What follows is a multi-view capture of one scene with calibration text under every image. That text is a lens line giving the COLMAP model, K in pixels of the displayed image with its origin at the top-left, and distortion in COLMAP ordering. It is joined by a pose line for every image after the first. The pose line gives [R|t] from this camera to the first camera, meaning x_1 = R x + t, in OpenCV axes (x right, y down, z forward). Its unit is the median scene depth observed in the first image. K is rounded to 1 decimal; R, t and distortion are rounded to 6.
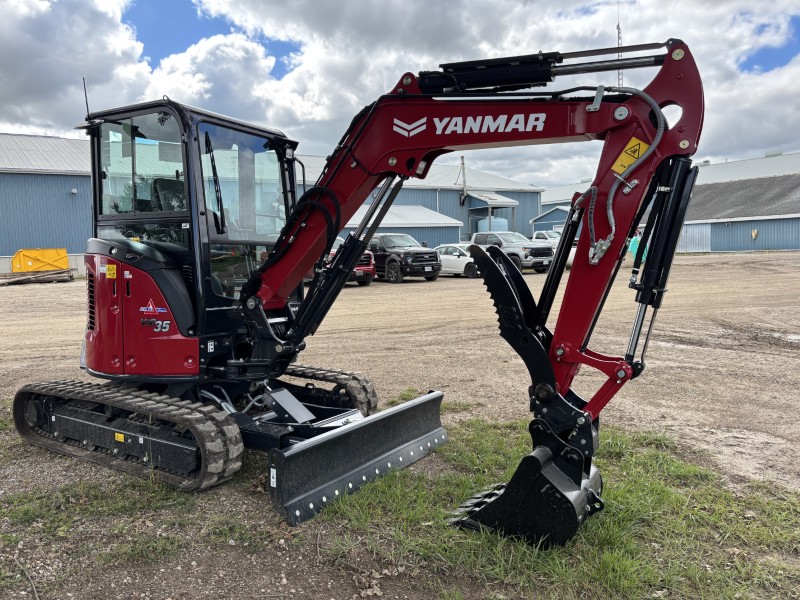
lens RADIAL K [[639.2, 0, 362.4], [0, 639.2, 288.8], [0, 0, 1]] dist [0.036747, -0.040479]
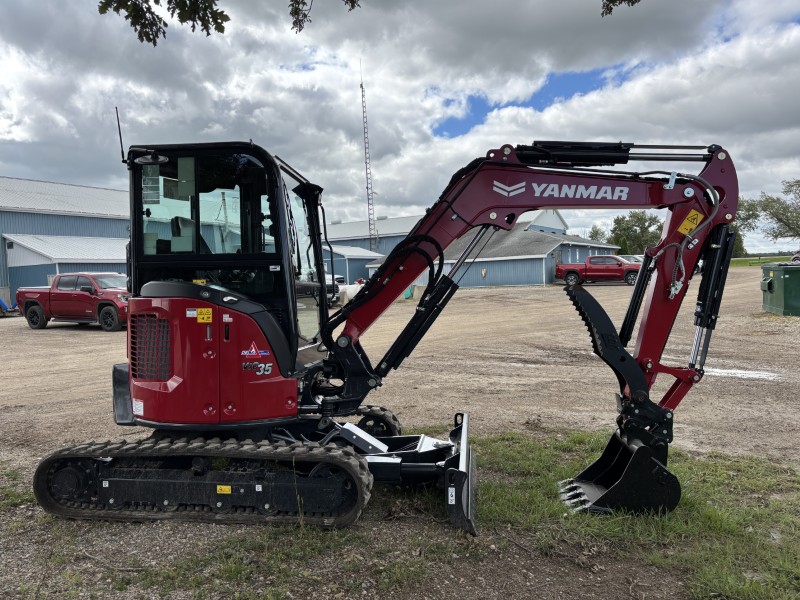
lens RADIAL K [[639.2, 0, 376.3], [0, 639.2, 283.8], [0, 0, 1]] dist [0.036747, -0.040479]
pose [[0.900142, -0.006792, 0.435544, -0.632843], [0.035127, 0.997754, -0.057038, -0.011364], [-0.434178, 0.066641, 0.898359, 0.028915]]
